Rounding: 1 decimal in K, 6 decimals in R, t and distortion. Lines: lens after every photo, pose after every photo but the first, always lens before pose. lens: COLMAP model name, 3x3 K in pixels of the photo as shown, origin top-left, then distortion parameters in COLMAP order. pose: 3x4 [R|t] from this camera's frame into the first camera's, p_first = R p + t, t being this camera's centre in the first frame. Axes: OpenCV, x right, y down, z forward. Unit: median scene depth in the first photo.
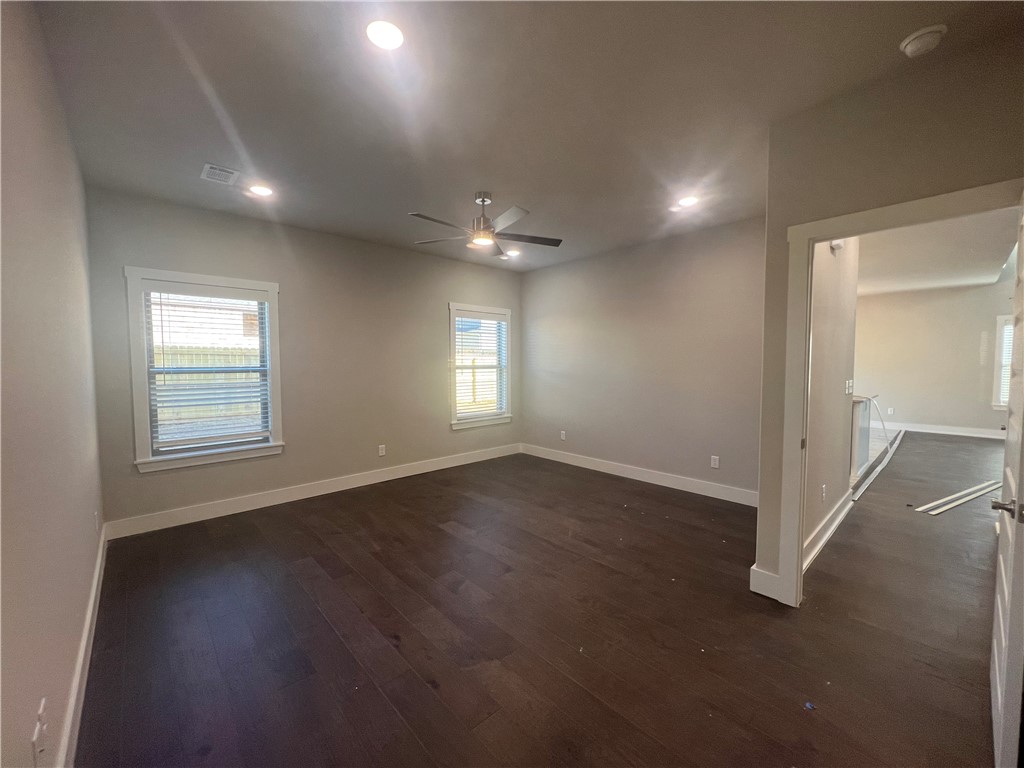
lens RADIAL K [[409.7, 0, 512.0], [0, 409.7, 381.2], [0, 0, 1]] dist [-0.000778, 0.000423]
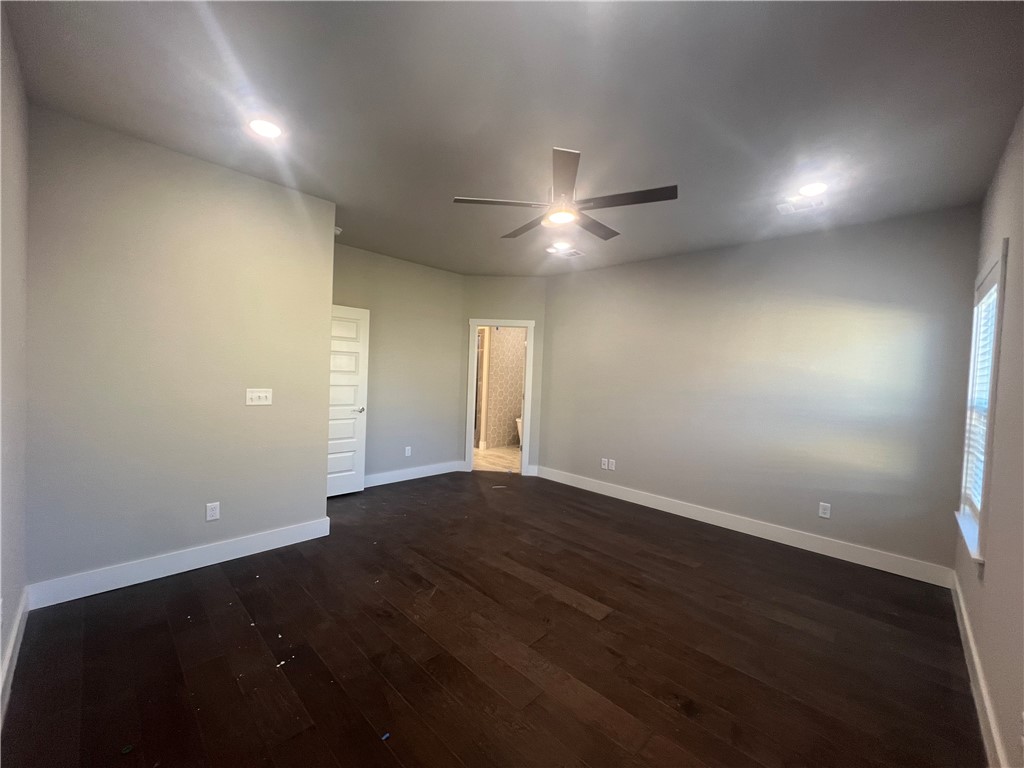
lens RADIAL K [[409.7, 0, 513.6], [0, 409.7, 382.4], [0, 0, 1]] dist [-0.000778, 0.000423]
pose [[-0.996961, -0.039796, -0.066971, 0.058762], [-0.045515, 0.995241, 0.086161, -0.103640], [0.063224, 0.088947, -0.994028, 1.809161]]
